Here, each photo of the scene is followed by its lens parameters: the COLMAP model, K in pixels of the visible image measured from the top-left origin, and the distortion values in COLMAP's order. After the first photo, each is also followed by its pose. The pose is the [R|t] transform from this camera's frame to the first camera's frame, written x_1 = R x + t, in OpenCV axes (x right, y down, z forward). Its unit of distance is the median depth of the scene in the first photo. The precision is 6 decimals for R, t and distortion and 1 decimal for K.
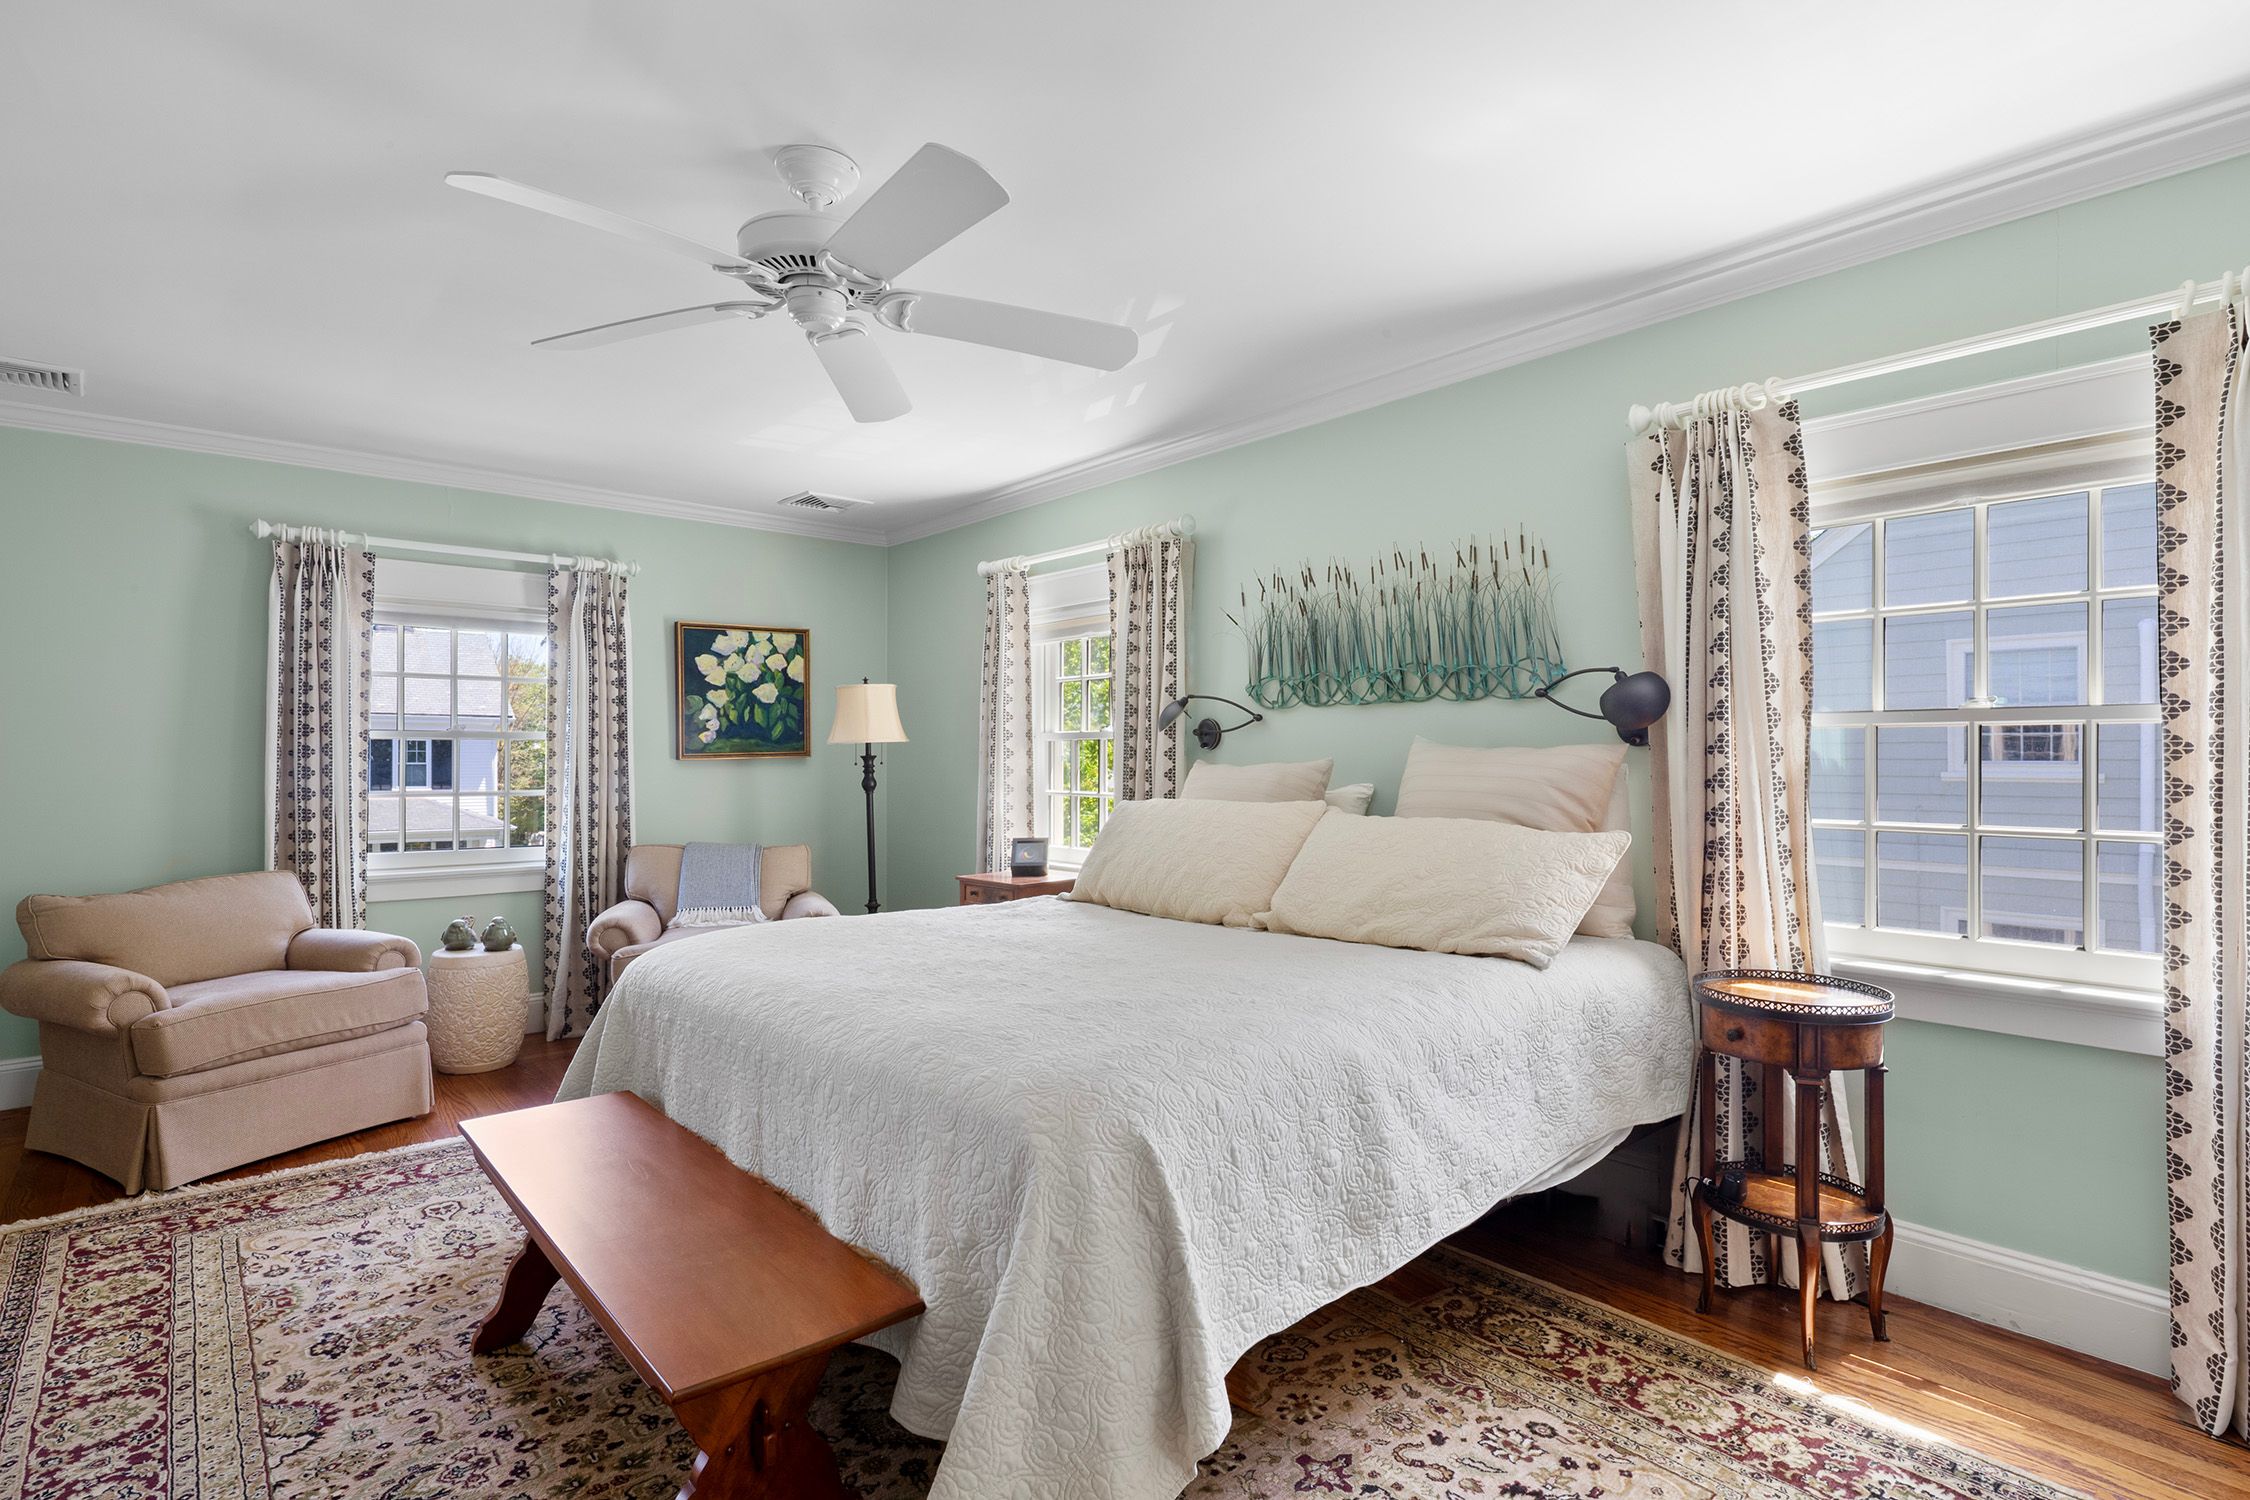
lens RADIAL K [[1086.7, 0, 1105.4], [0, 1086.7, 748.2], [0, 0, 1]] dist [0.012360, -0.003331]
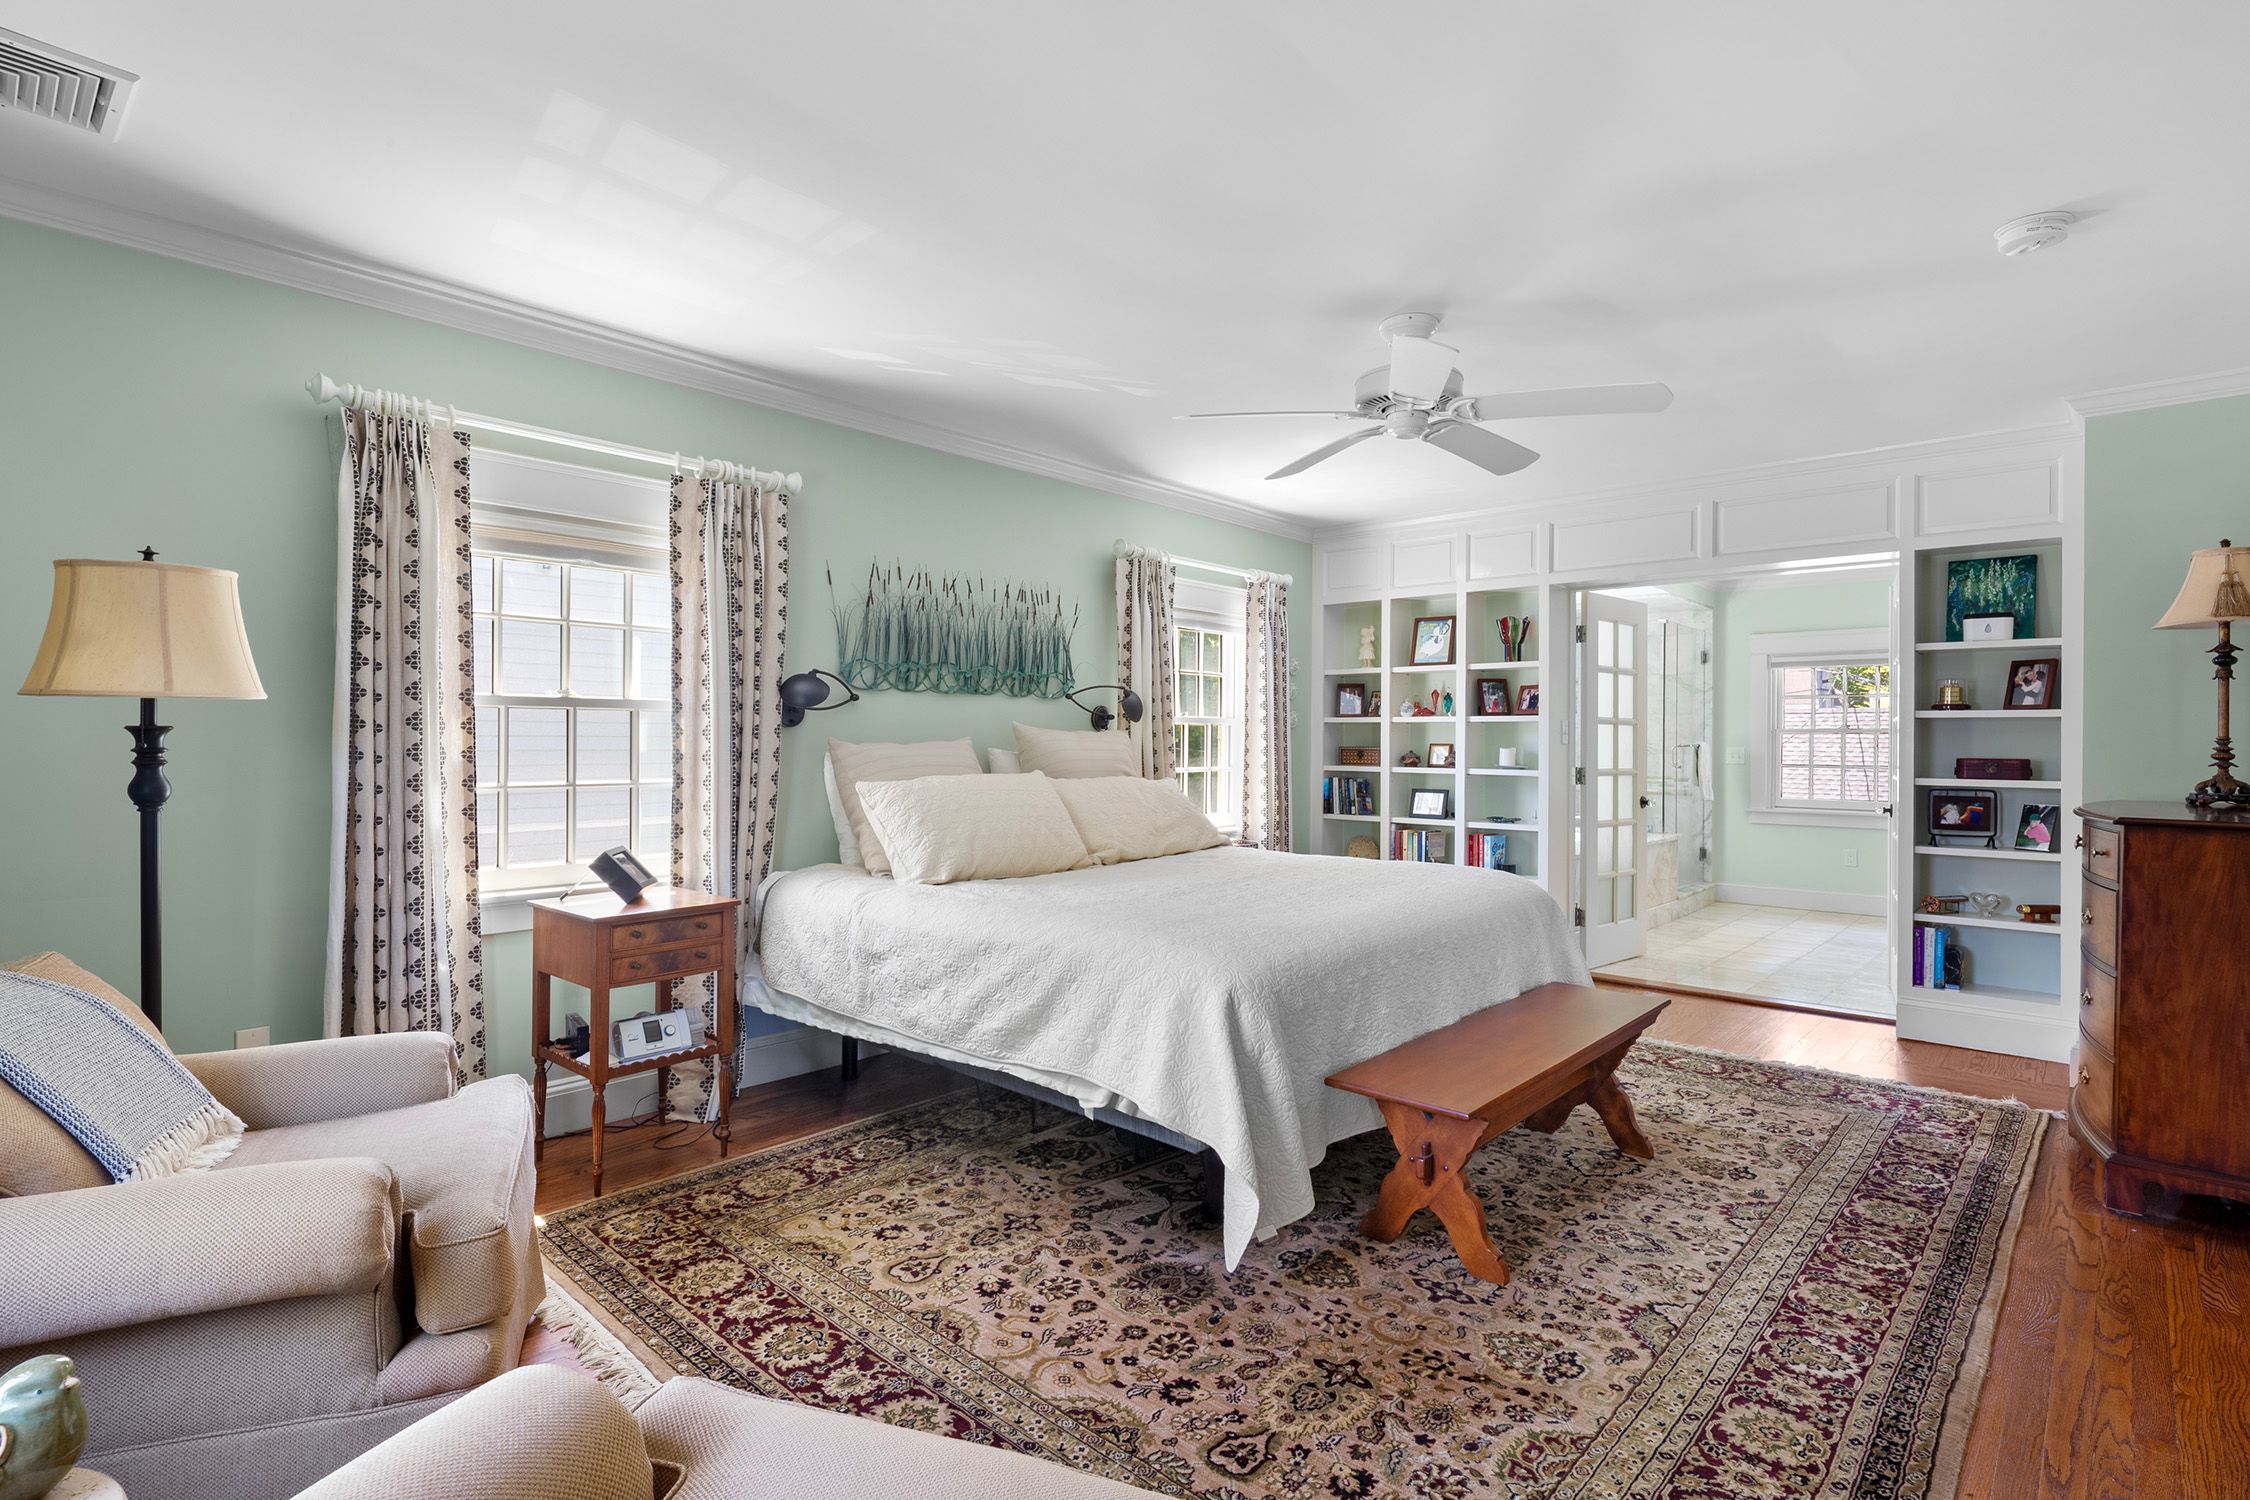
lens RADIAL K [[1086.7, 0, 1128.9], [0, 1086.7, 761.8], [0, 0, 1]] dist [0.012360, -0.003331]
pose [[-0.117997, -0.020352, 0.992805, -0.944781], [-0.015315, 0.999708, 0.018674, 0.009422], [-0.992896, -0.013002, -0.118274, 0.887907]]
